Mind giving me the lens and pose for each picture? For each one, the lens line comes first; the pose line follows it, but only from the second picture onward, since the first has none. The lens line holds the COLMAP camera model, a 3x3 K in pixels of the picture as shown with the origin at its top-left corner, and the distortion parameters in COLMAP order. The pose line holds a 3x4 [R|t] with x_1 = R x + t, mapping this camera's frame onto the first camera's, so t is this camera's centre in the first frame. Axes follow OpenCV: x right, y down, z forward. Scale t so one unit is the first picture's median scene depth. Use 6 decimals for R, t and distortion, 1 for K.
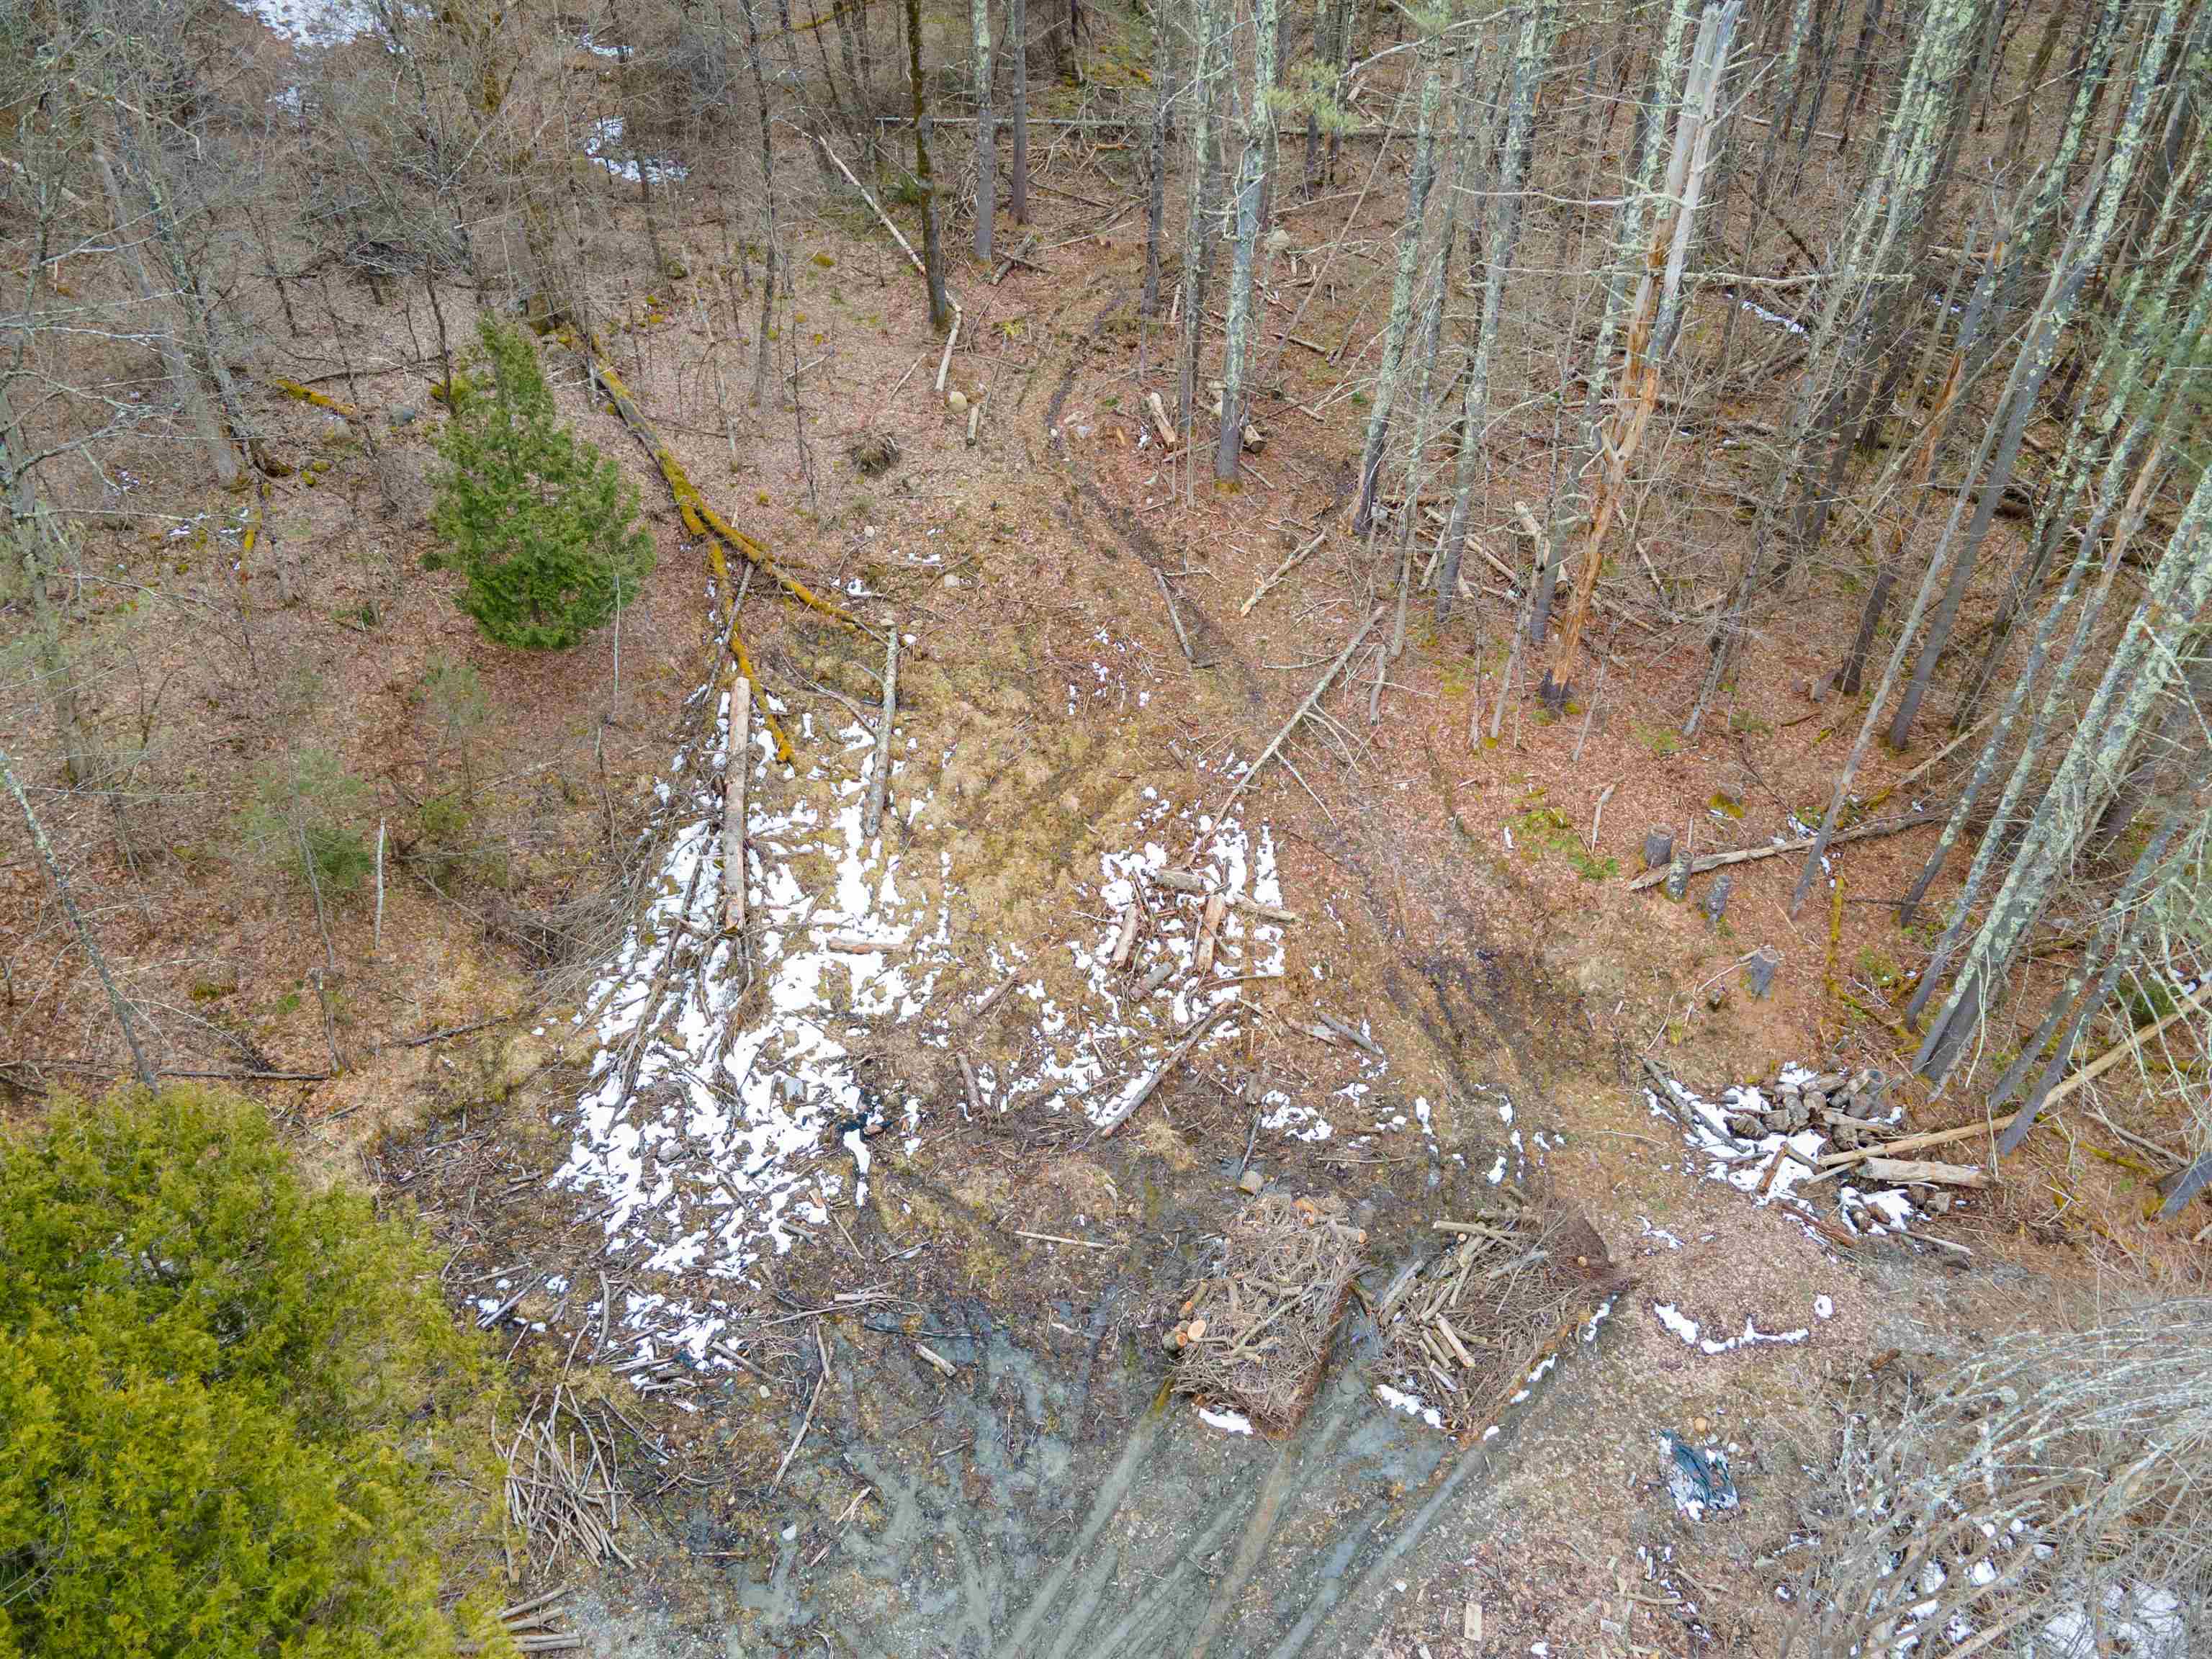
lens RADIAL K [[1607.3, 0, 1108.2], [0, 1607.3, 827.7], [0, 0, 1]] dist [0.044133, 0.005752]
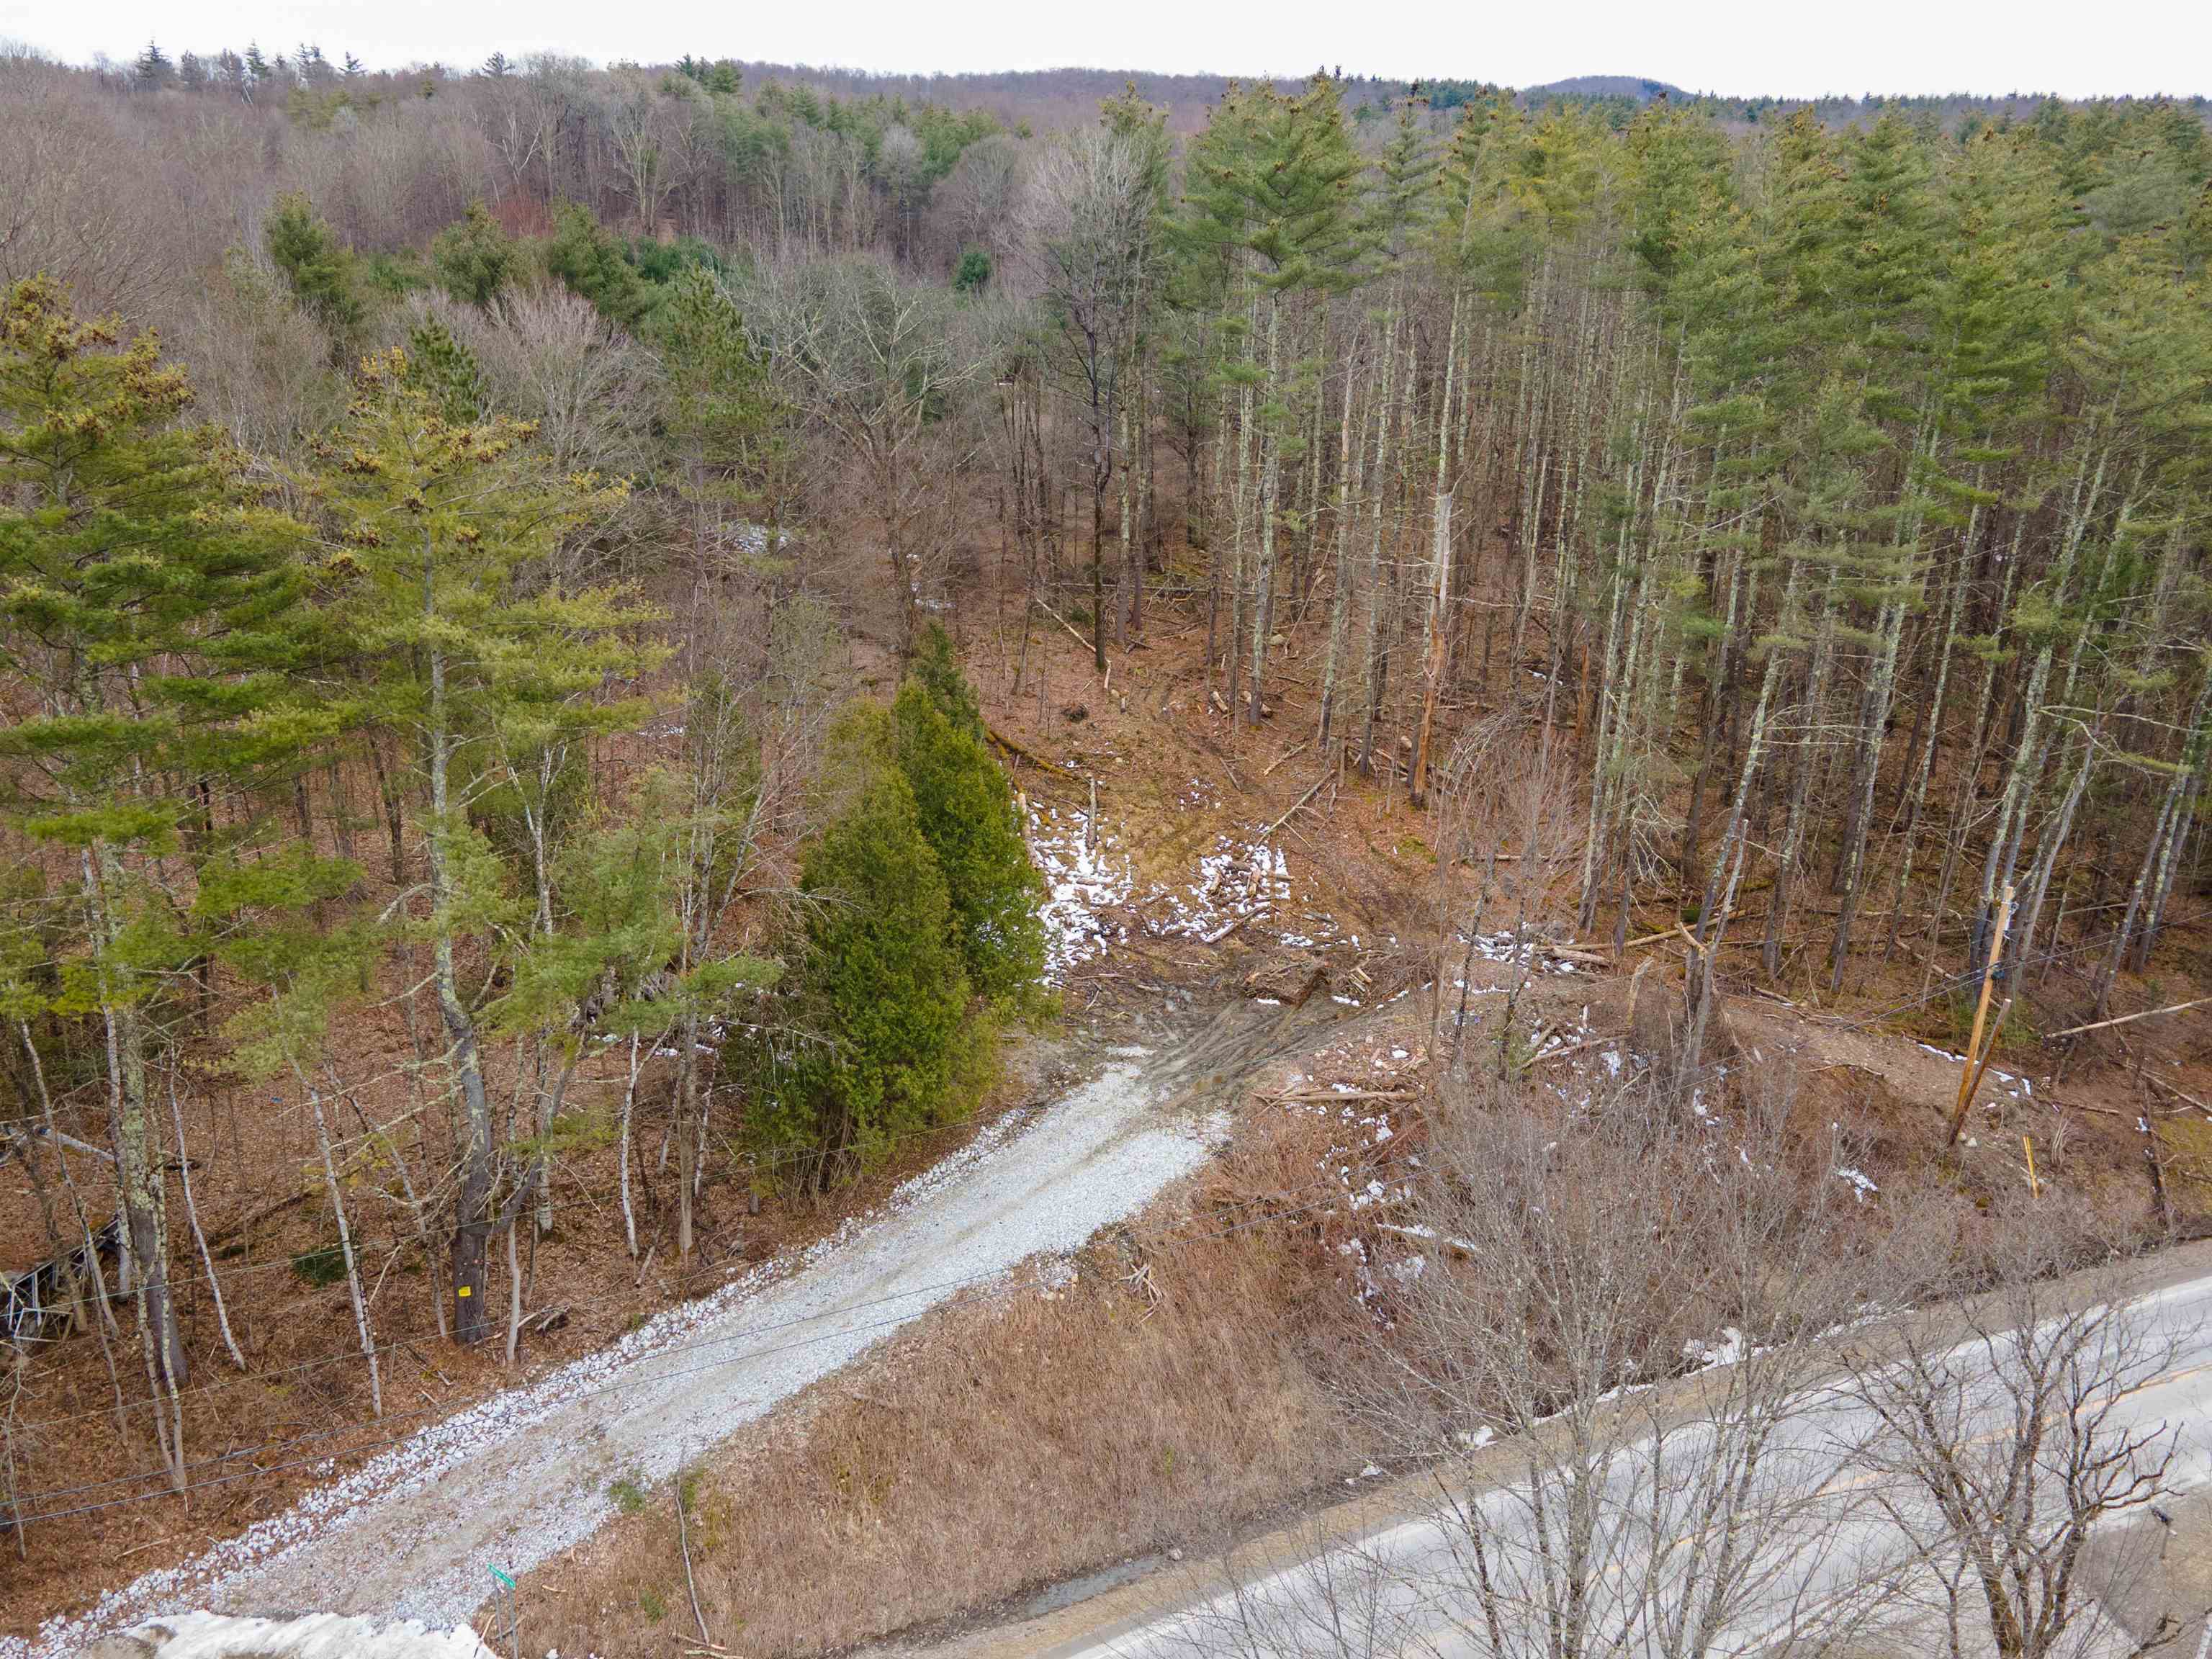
lens RADIAL K [[1607.3, 0, 1092.7], [0, 1607.3, 830.7], [0, 0, 1]] dist [0.044133, 0.005752]
pose [[0.999878, 0.005531, -0.014626, -0.121497], [-0.010112, 0.942170, -0.334984, 0.727712], [0.011927, 0.335091, 0.942110, -1.043696]]
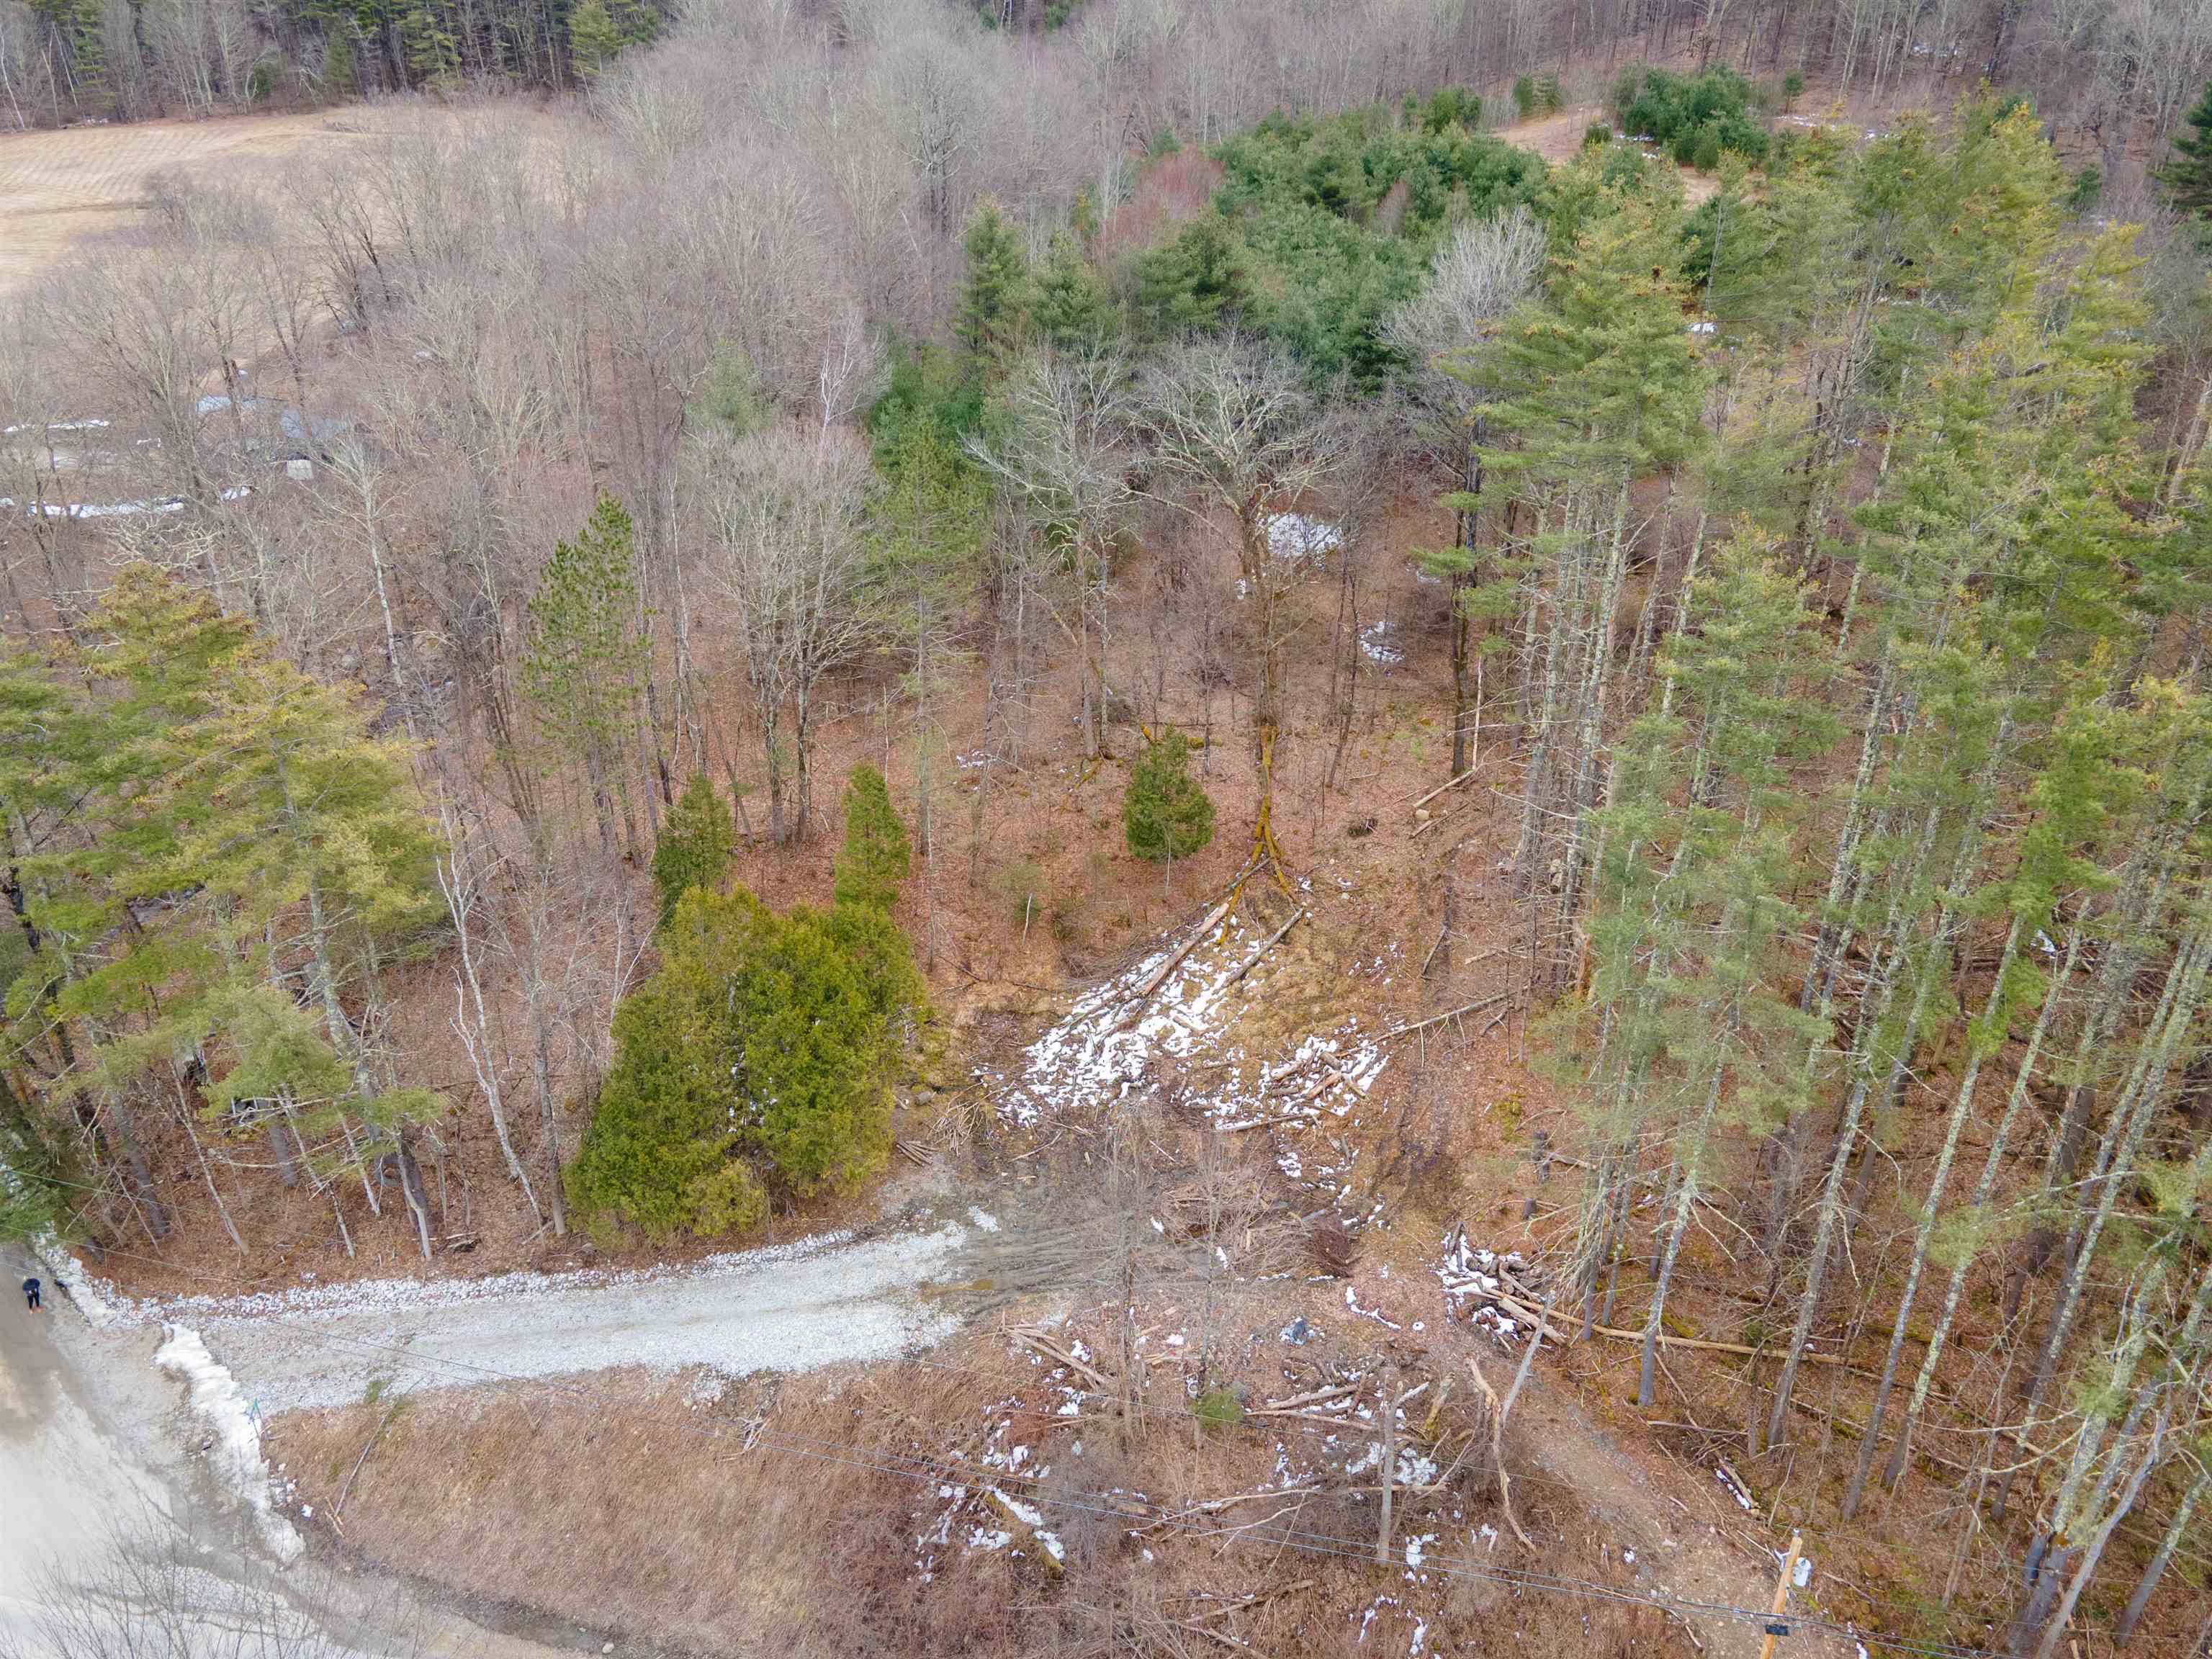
lens RADIAL K [[1607.3, 0, 1091.1], [0, 1607.3, 835.4], [0, 0, 1]] dist [0.044133, 0.005752]
pose [[0.730311, 0.299597, -0.613911, 1.032797], [-0.401444, 0.915364, -0.030849, -0.043764], [0.552710, 0.268980, 0.788772, -0.887239]]
